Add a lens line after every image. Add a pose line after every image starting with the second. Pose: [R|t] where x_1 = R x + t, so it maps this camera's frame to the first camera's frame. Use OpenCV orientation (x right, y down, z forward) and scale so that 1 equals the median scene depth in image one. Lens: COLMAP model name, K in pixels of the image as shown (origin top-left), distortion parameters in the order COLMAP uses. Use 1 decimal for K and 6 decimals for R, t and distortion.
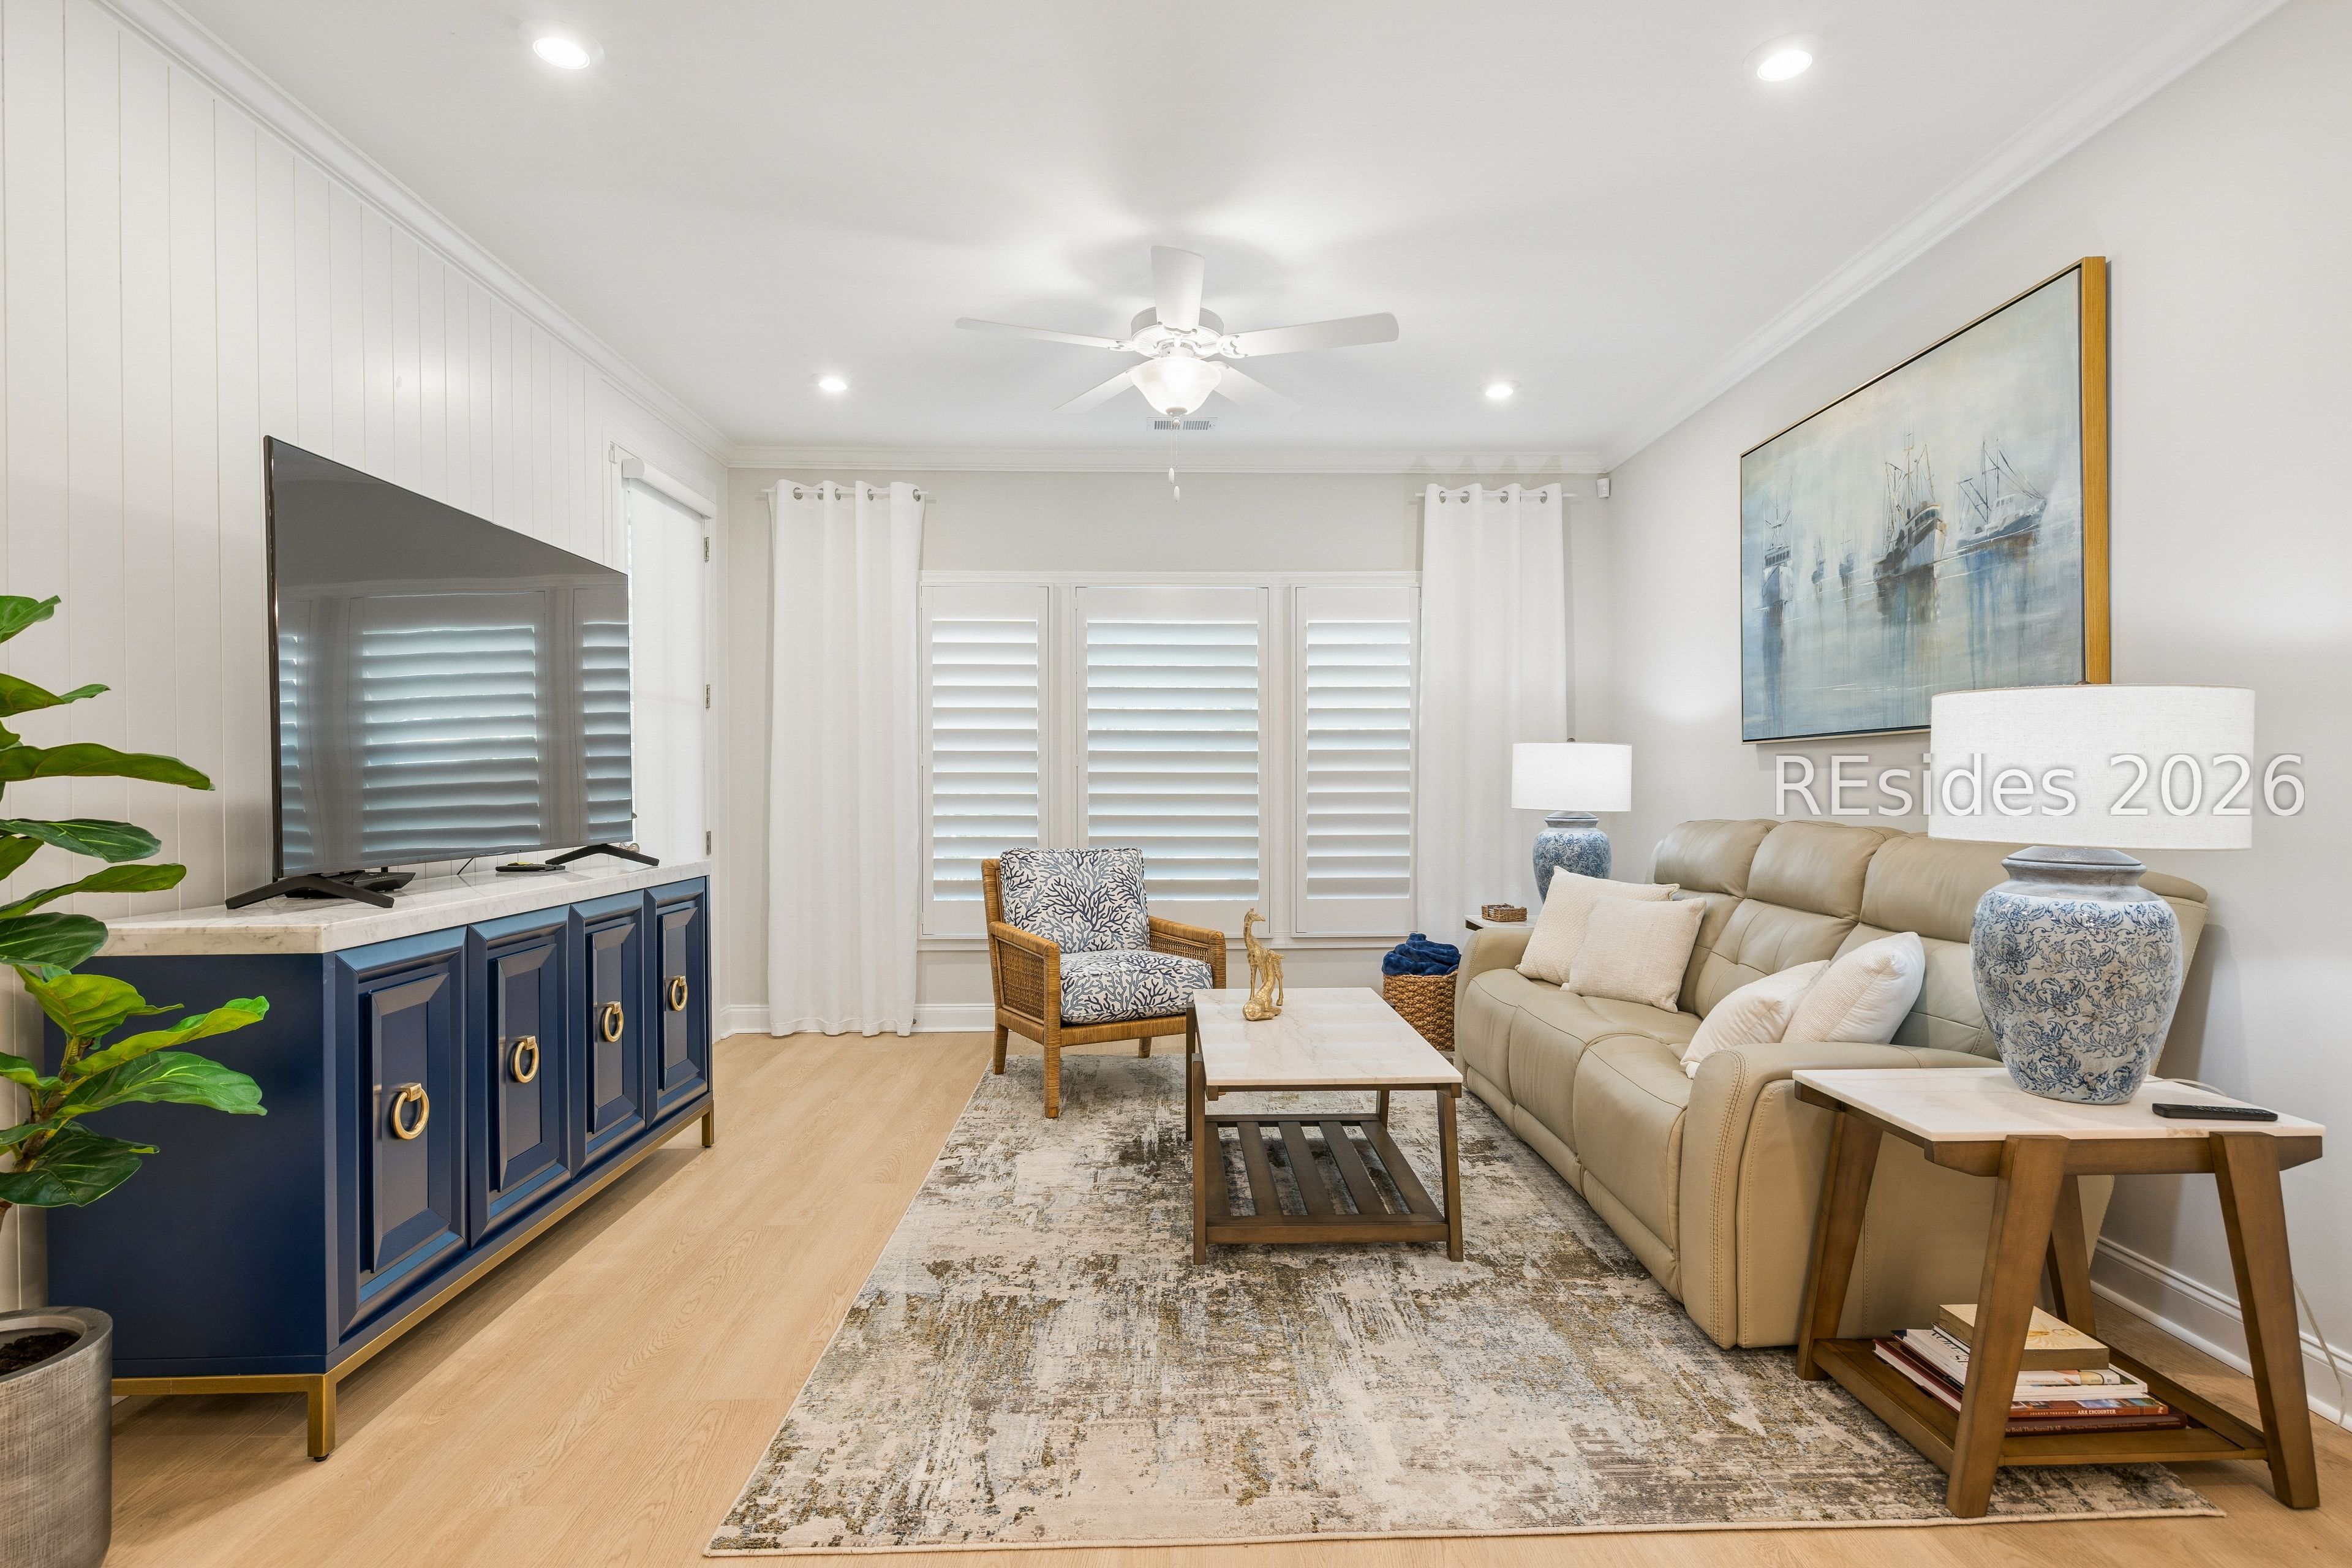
lens RADIAL K [[1160.5, 0, 1190.0], [0, 1160.5, 794.1], [0, 0, 1]] dist [0.002368, -0.001196]
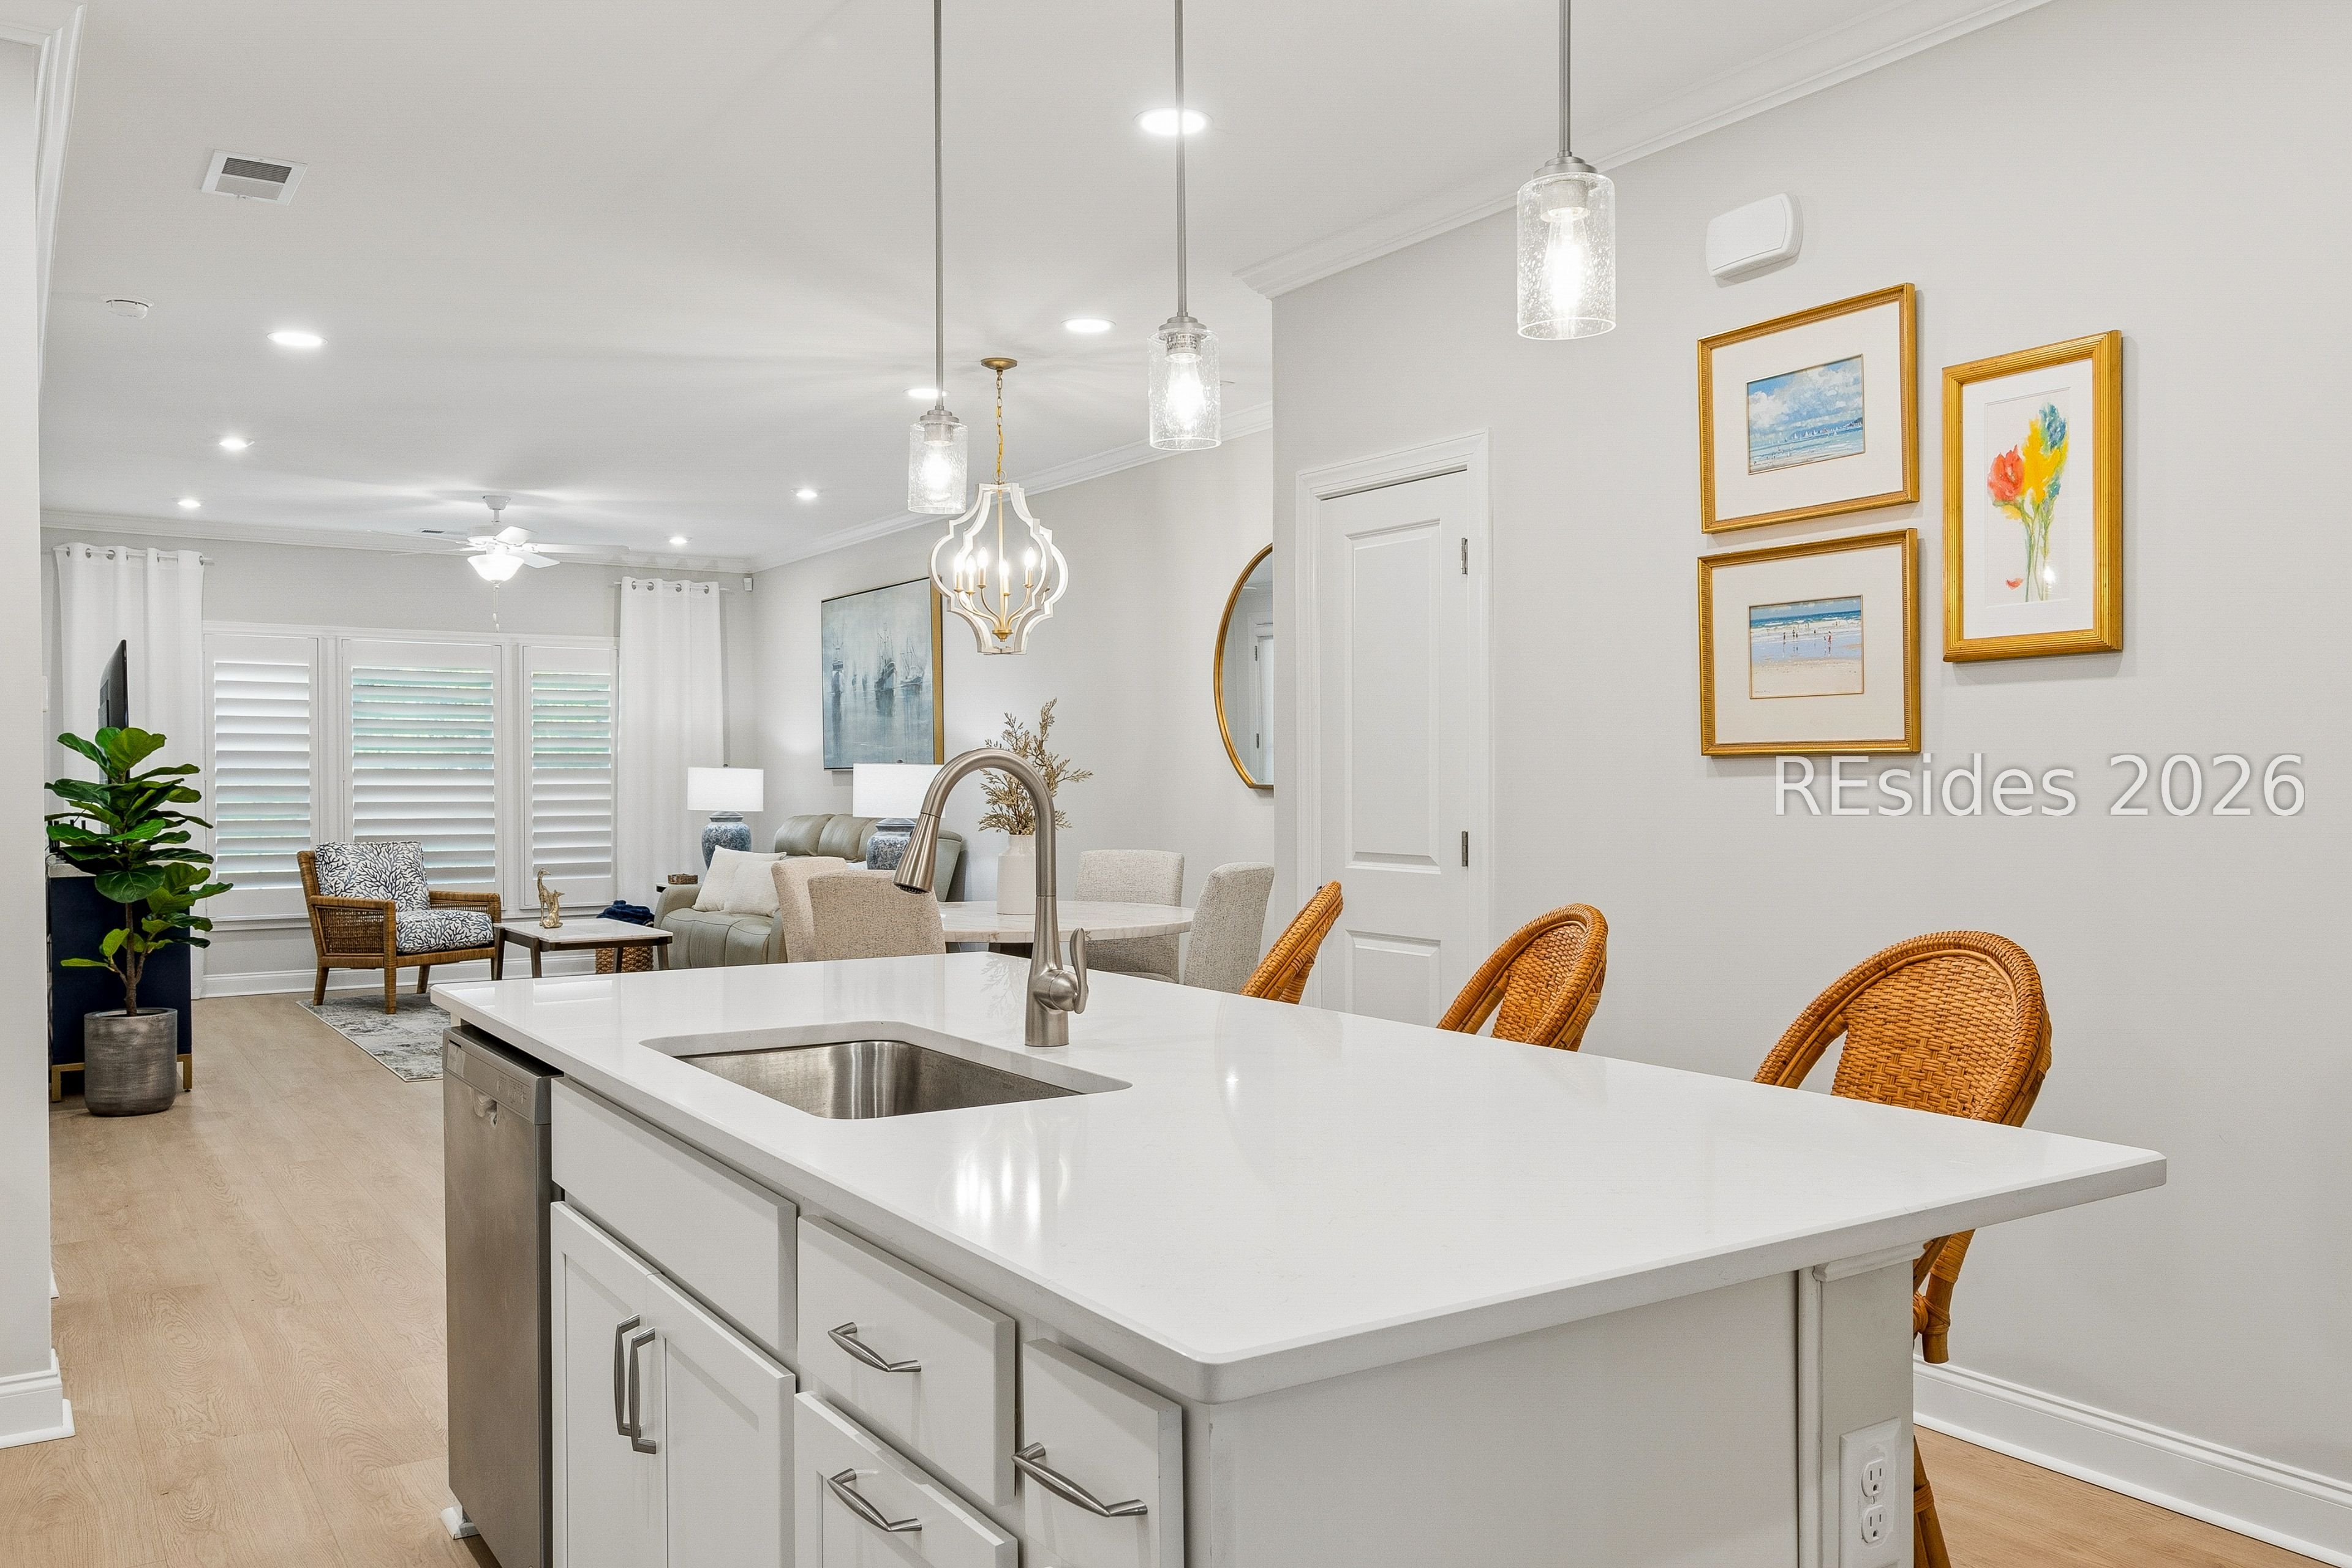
lens RADIAL K [[1815.5, 0, 1183.7], [0, 1815.5, 797.8], [0, 0, 1]] dist [0.009722, 0.002865]
pose [[0.850699, -0.005323, 0.525627, -0.568296], [0.005406, 0.999984, 0.001378, -0.004680], [-0.525626, 0.001669, 0.850714, -1.845800]]
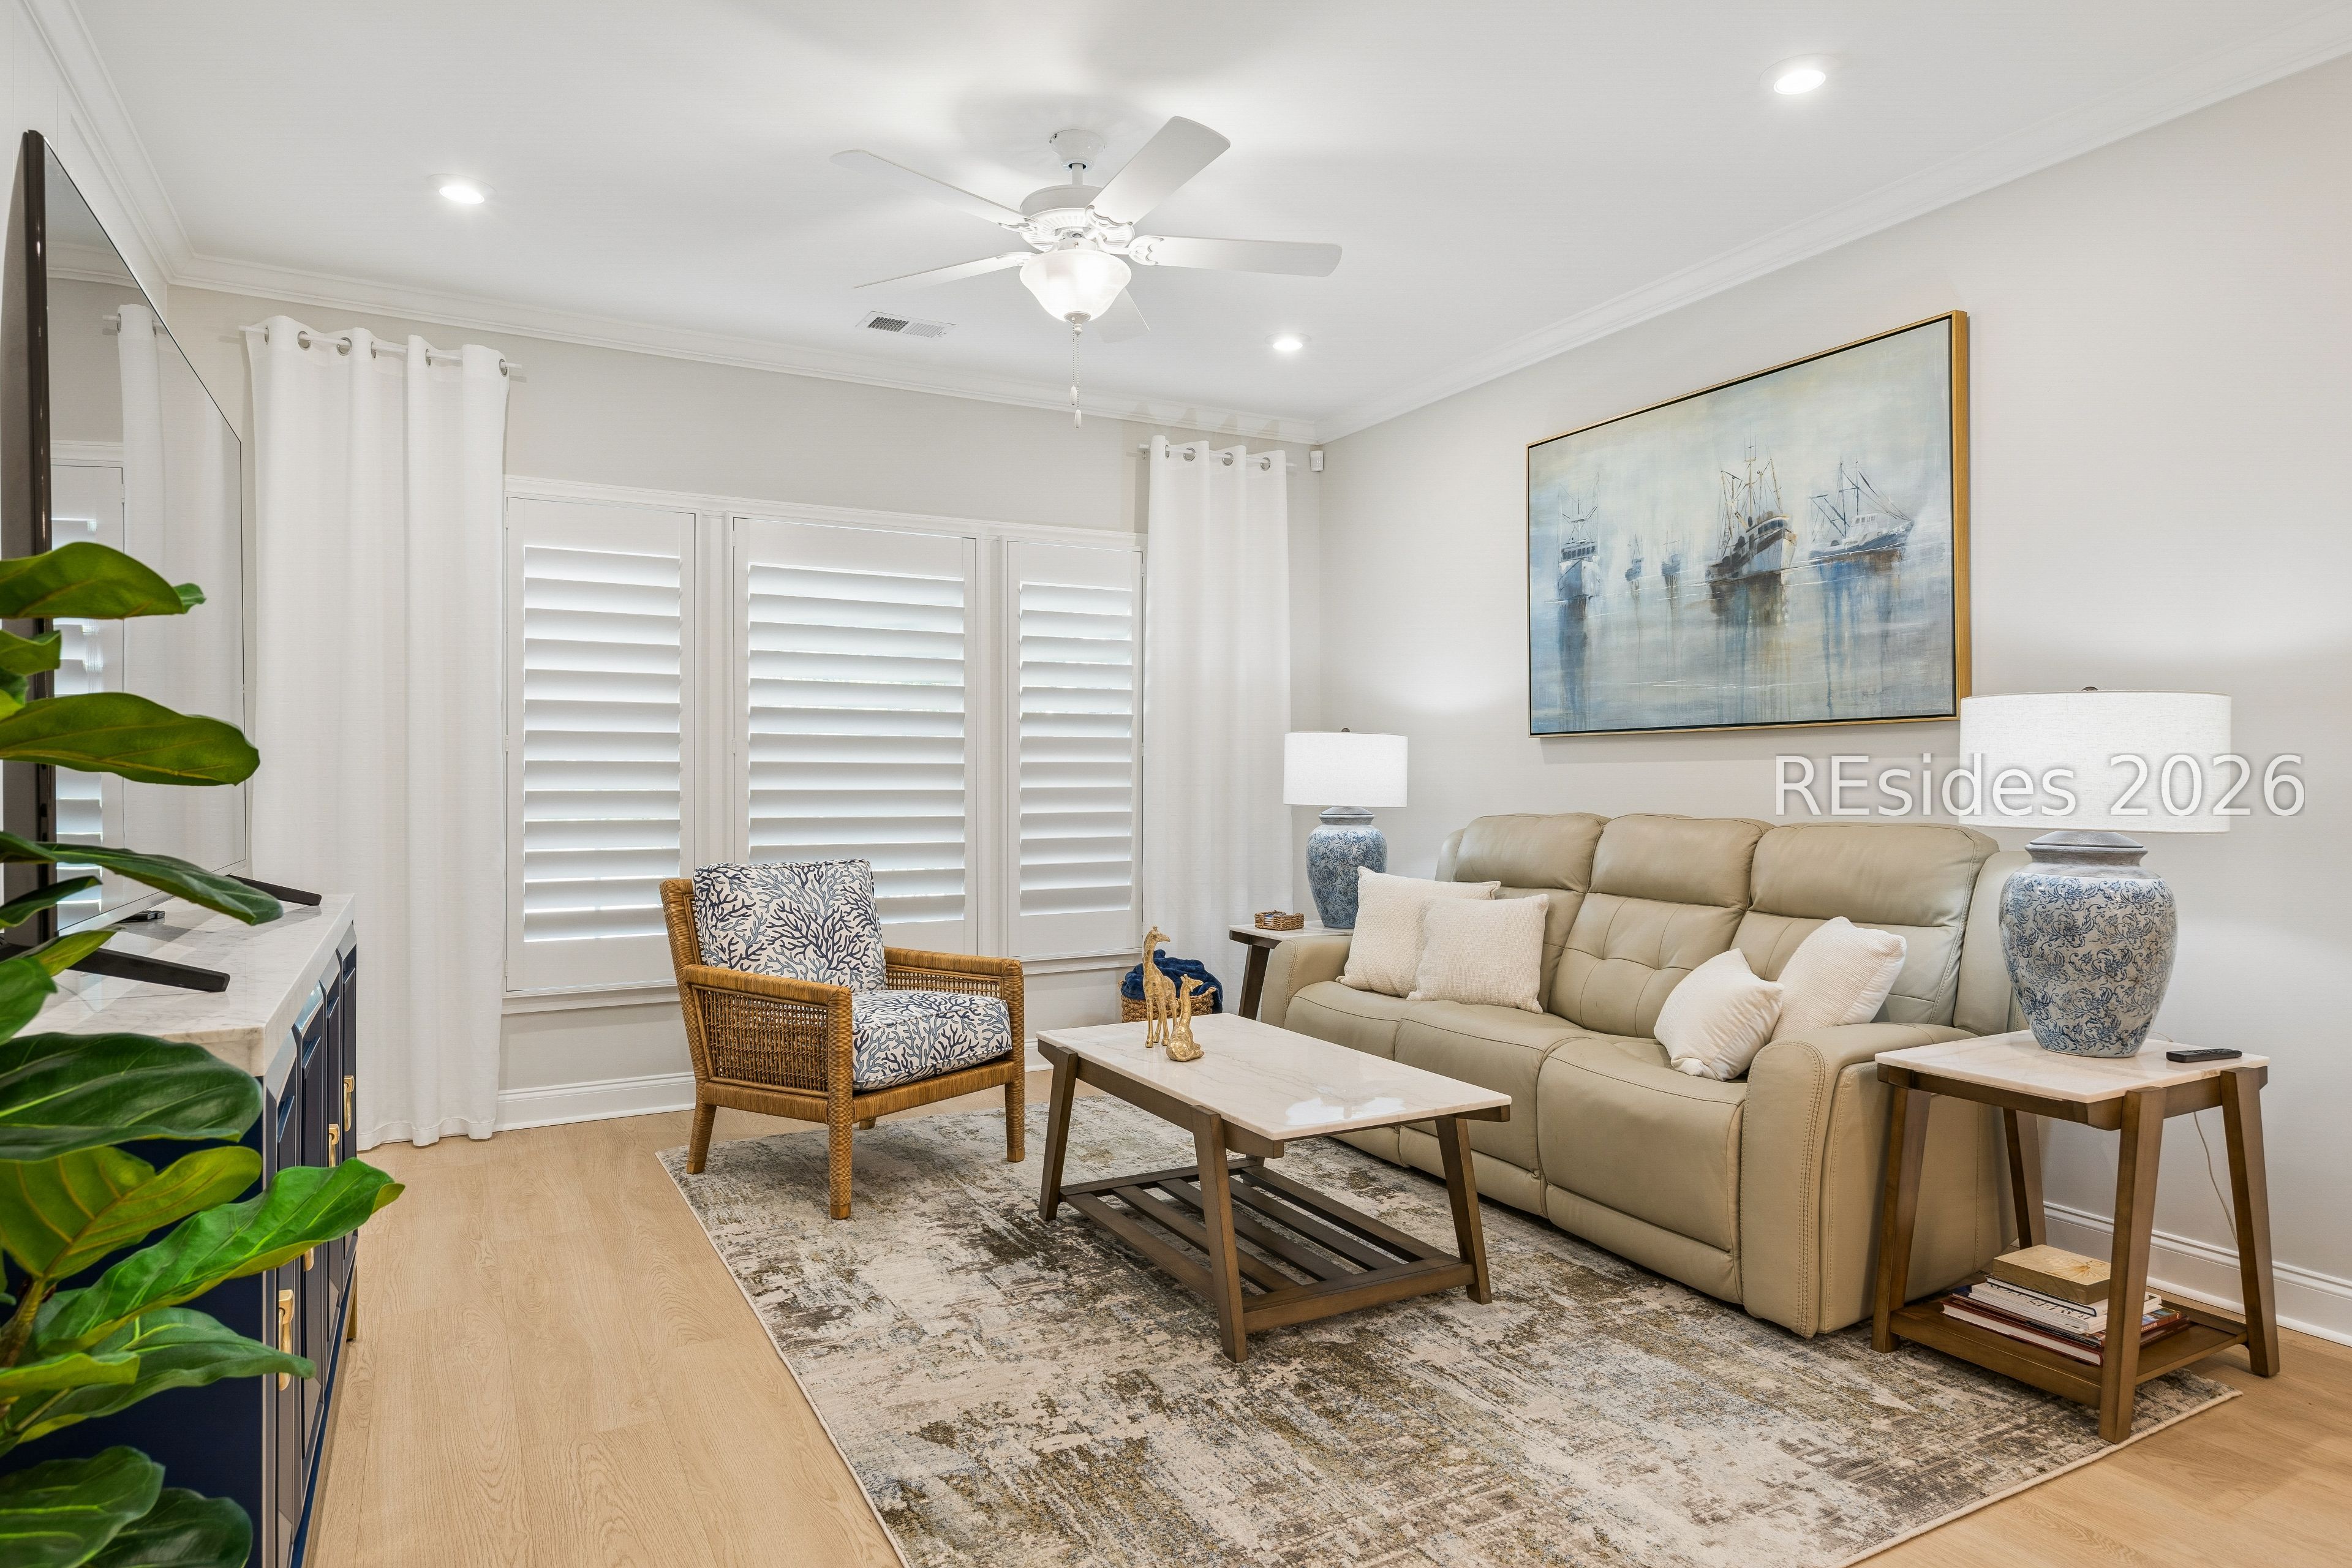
lens RADIAL K [[1359.2, 0, 1169.6], [0, 1359.2, 772.2], [0, 0, 1]] dist [0.006363, 0.001561]
pose [[0.892945, 0.002712, 0.450158, -0.381602], [0.003349, 0.999914, -0.012668, 0.000182], [-0.450153, 0.012819, 0.892859, 0.127122]]
